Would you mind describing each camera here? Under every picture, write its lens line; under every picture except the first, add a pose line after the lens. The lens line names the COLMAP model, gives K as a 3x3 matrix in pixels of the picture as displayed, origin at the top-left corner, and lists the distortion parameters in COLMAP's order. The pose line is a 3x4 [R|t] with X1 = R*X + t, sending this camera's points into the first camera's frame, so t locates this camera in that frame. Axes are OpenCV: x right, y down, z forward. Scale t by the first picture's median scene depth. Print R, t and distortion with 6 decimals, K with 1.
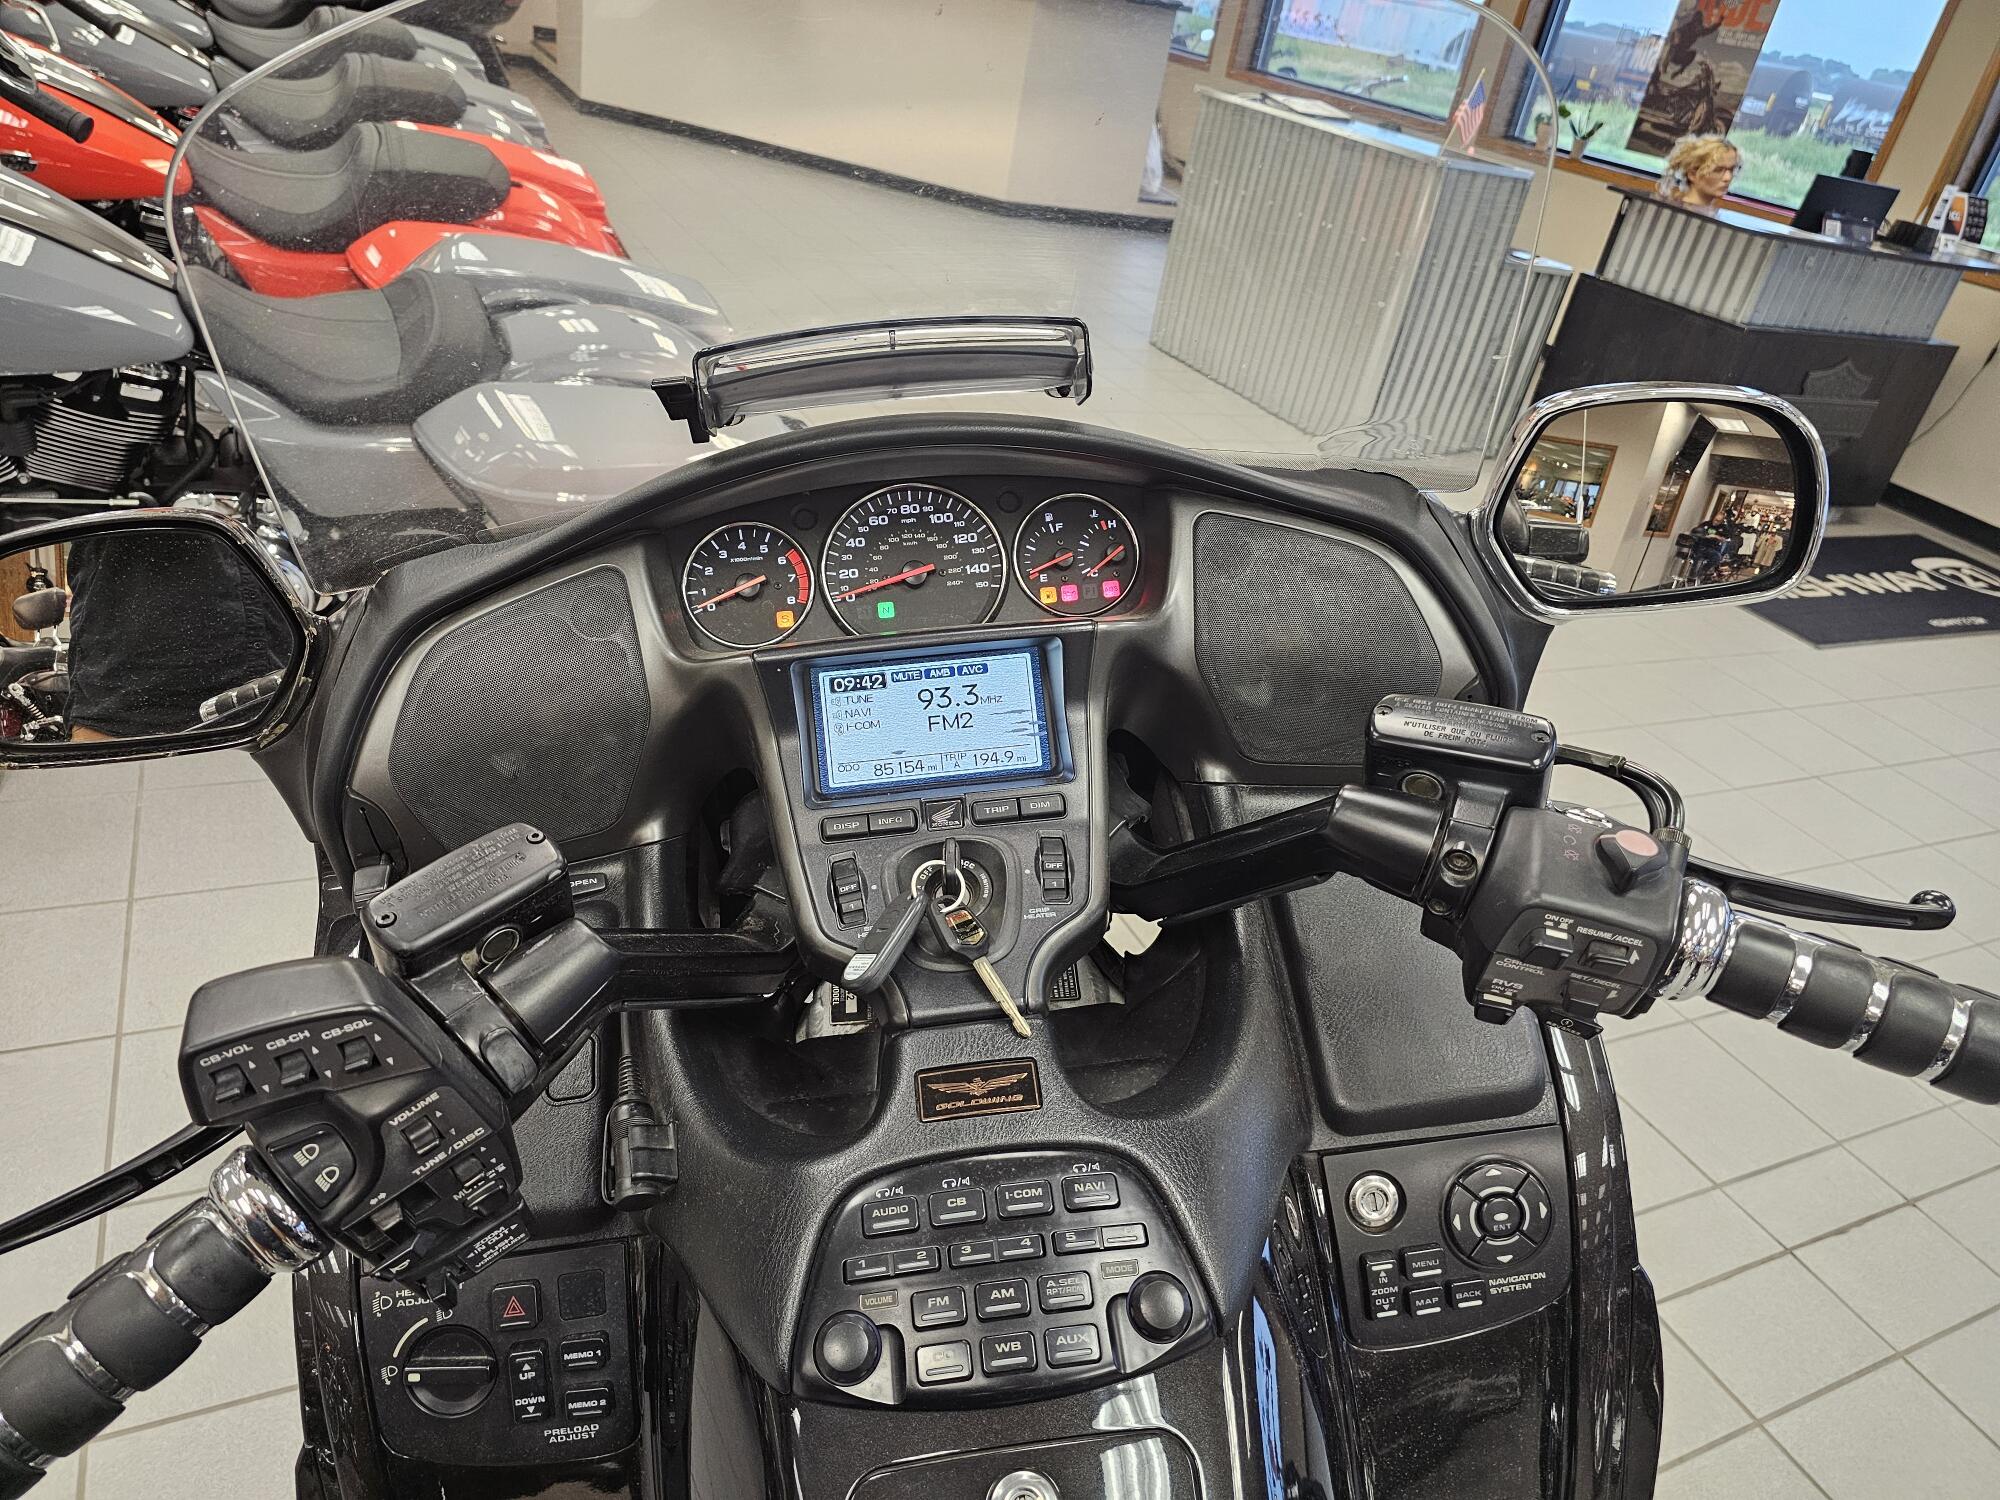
lens RADIAL K [[1347.0, 0, 985.1], [0, 1347.0, 734.4], [0, 0, 1]] dist [0.045391, -0.035766]
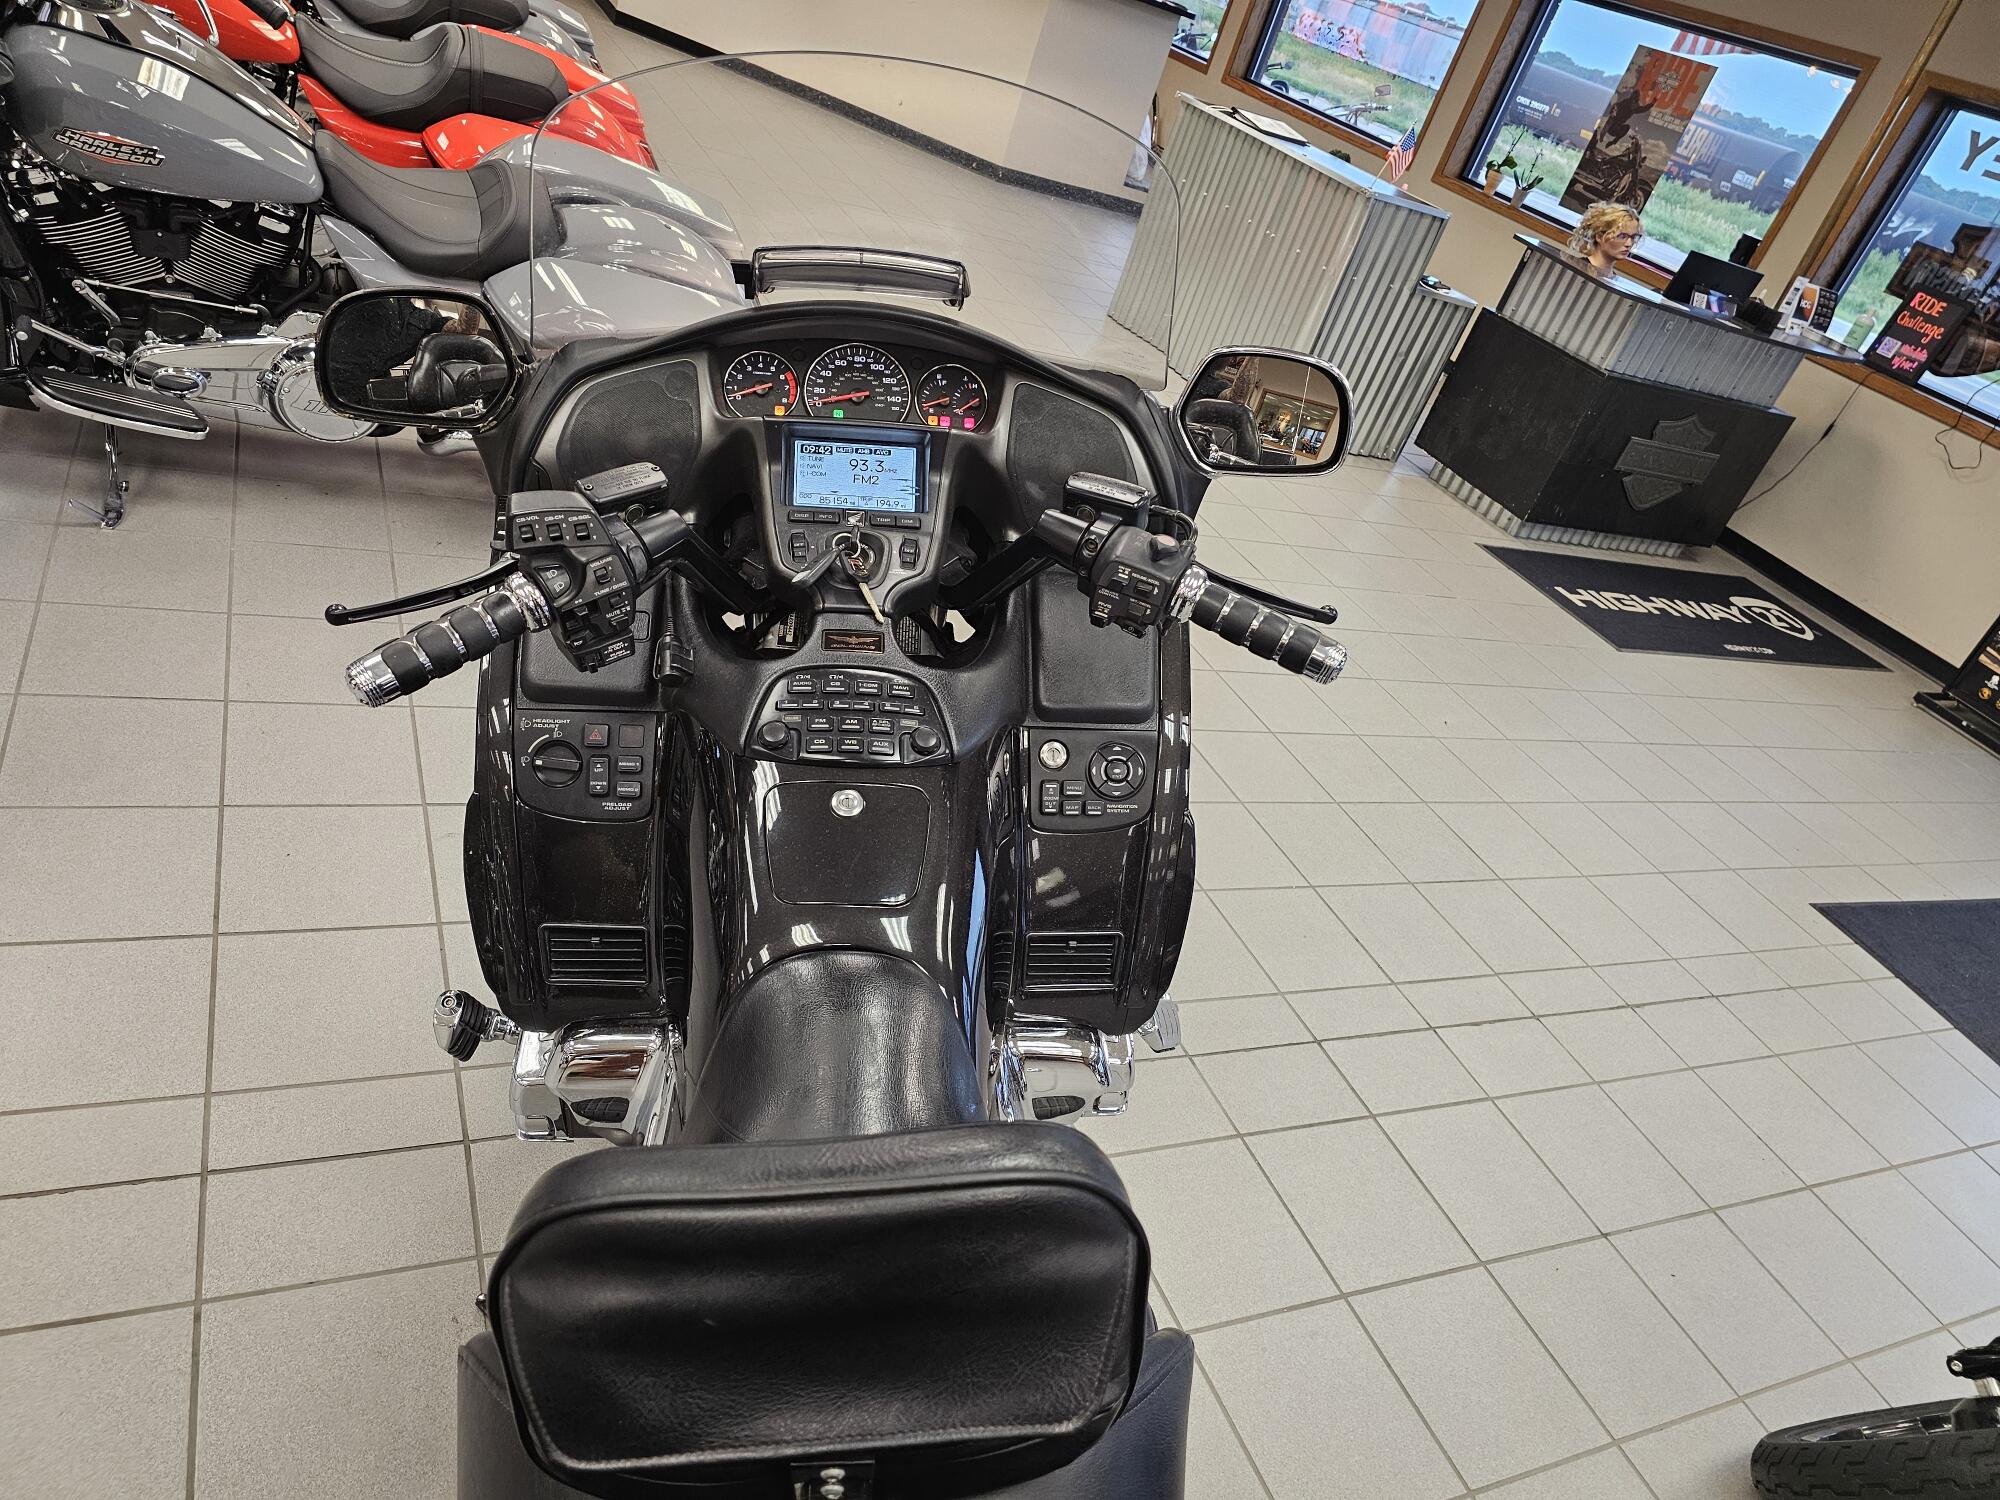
lens RADIAL K [[1347.0, 0, 980.1], [0, 1347.0, 706.6], [0, 0, 1]] dist [0.045391, -0.035766]
pose [[0.990266, 0.131987, 0.044189, 0.089760], [-0.132436, 0.991164, 0.007379, 0.271631], [-0.042825, -0.013159, 0.998996, -0.839370]]
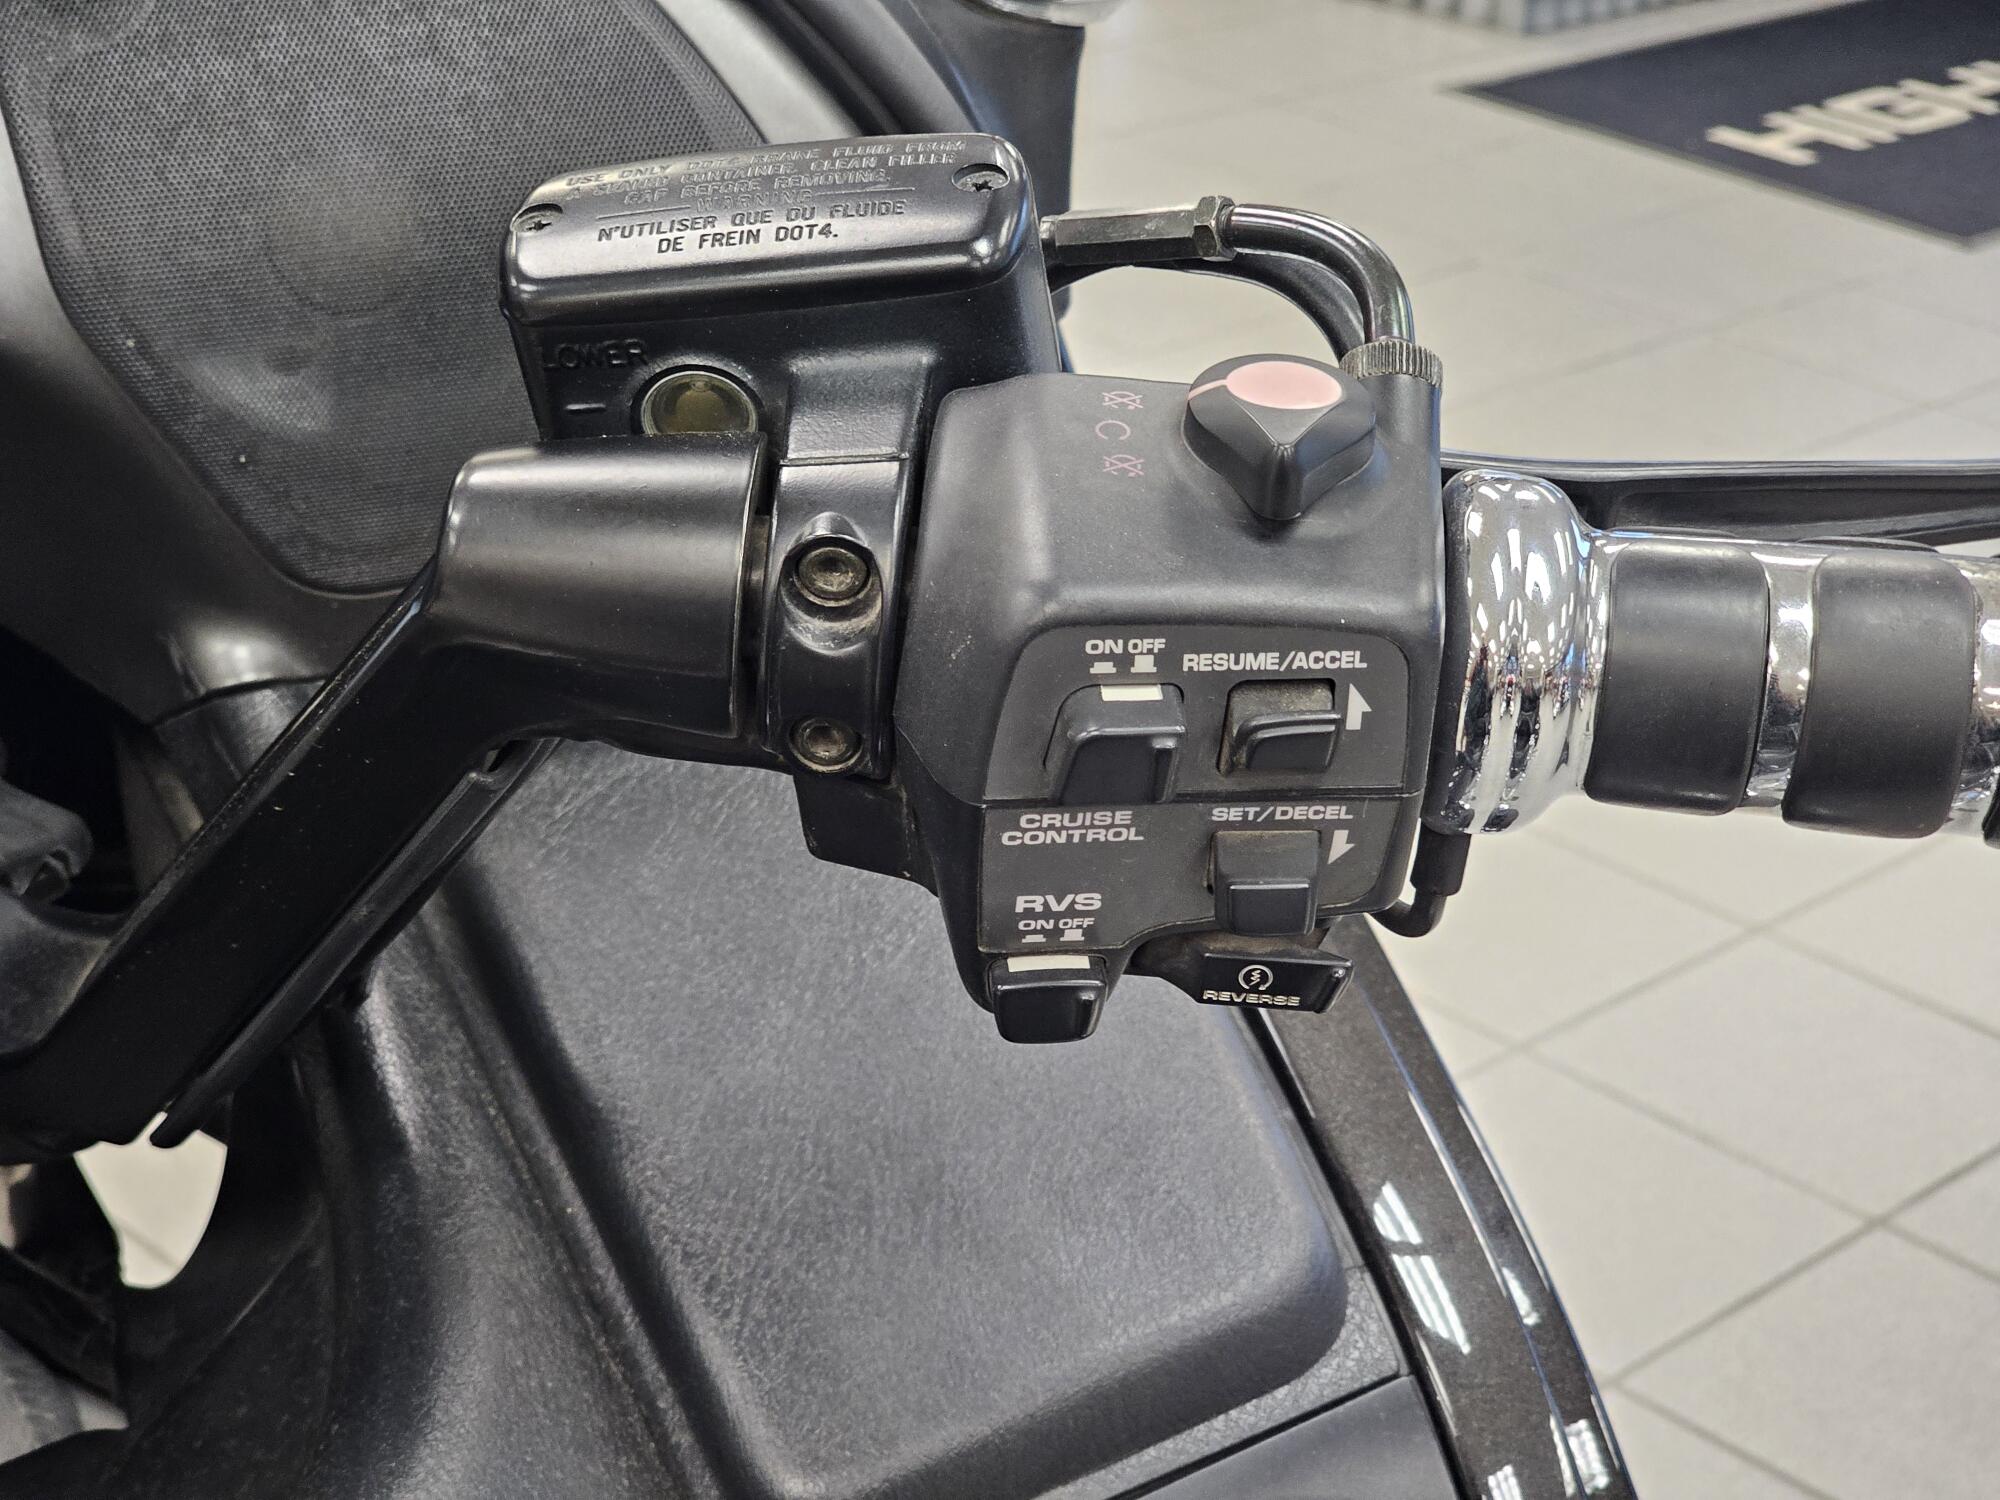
lens RADIAL K [[3882.9, 0, 979.0], [0, 3882.9, 827.2], [0, 0, 1]] dist [-0.025372, 0.000000]
pose [[0.933118, -0.239156, 0.268505, 0.089975], [0.246638, 0.969089, 0.006039, 0.121047], [-0.261650, 0.060588, 0.963259, 0.067307]]
